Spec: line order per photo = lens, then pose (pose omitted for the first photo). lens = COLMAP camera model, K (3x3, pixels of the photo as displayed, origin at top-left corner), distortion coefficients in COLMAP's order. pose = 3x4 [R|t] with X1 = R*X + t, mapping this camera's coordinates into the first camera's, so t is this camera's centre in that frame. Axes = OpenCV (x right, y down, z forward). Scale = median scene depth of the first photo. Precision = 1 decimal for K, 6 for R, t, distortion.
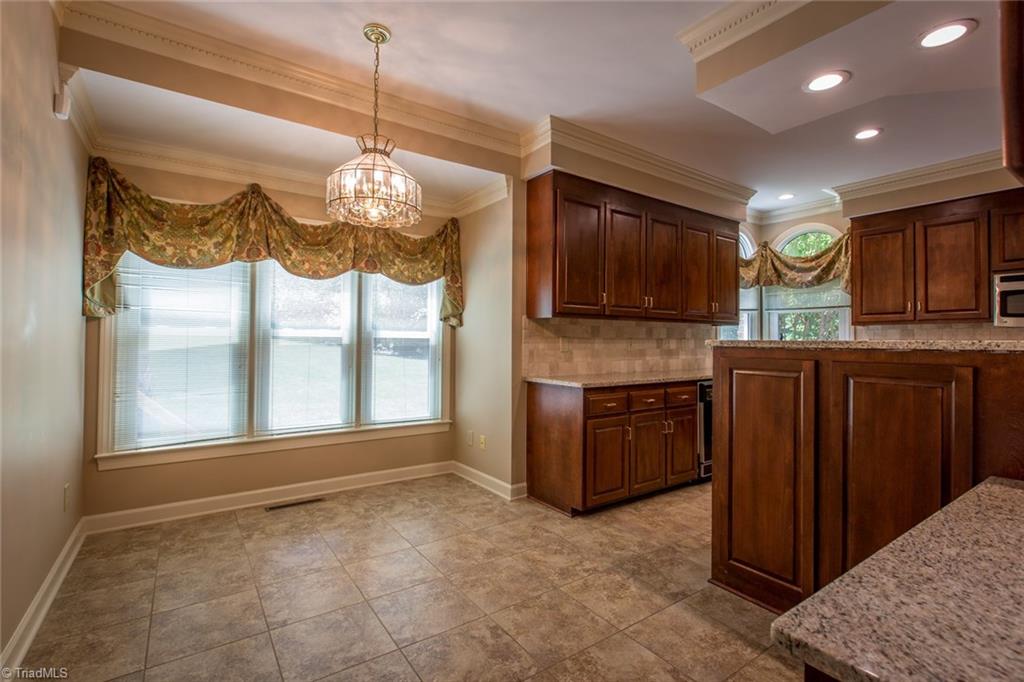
lens RADIAL K [[464.9, 0, 505.9], [0, 464.9, 338.6], [0, 0, 1]] dist [0.003918, -0.000086]
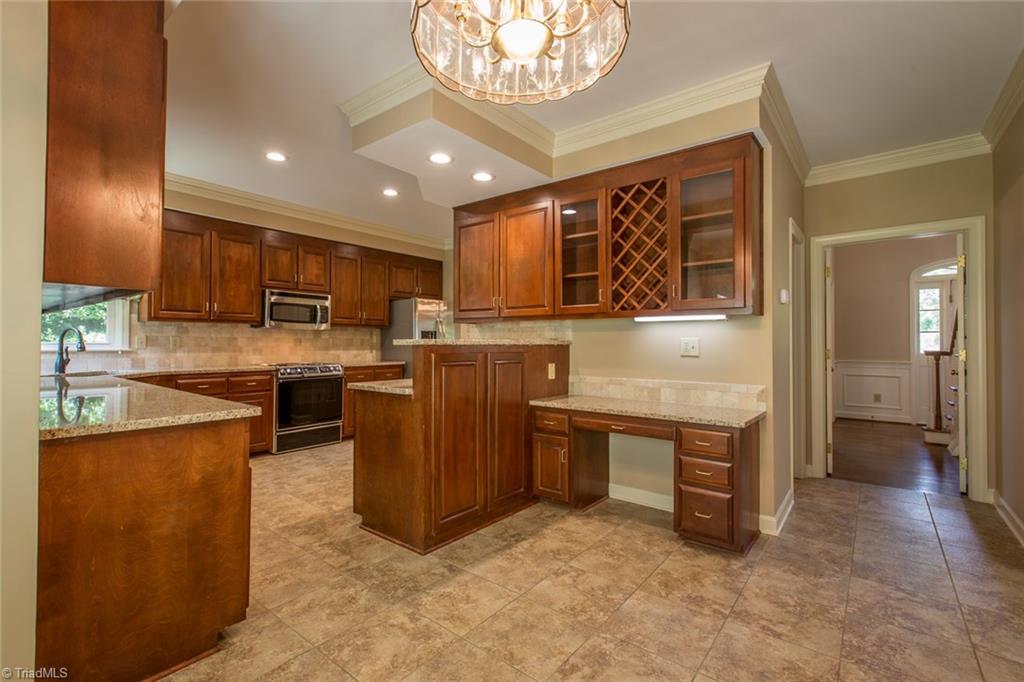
lens RADIAL K [[464.9, 0, 505.9], [0, 464.9, 338.5], [0, 0, 1]] dist [0.003918, -0.000086]
pose [[-0.292711, -0.000961, 0.956200, -0.612579], [-0.011616, 0.999929, -0.002551, 0.001673], [-0.956130, -0.011854, -0.292702, 1.014791]]
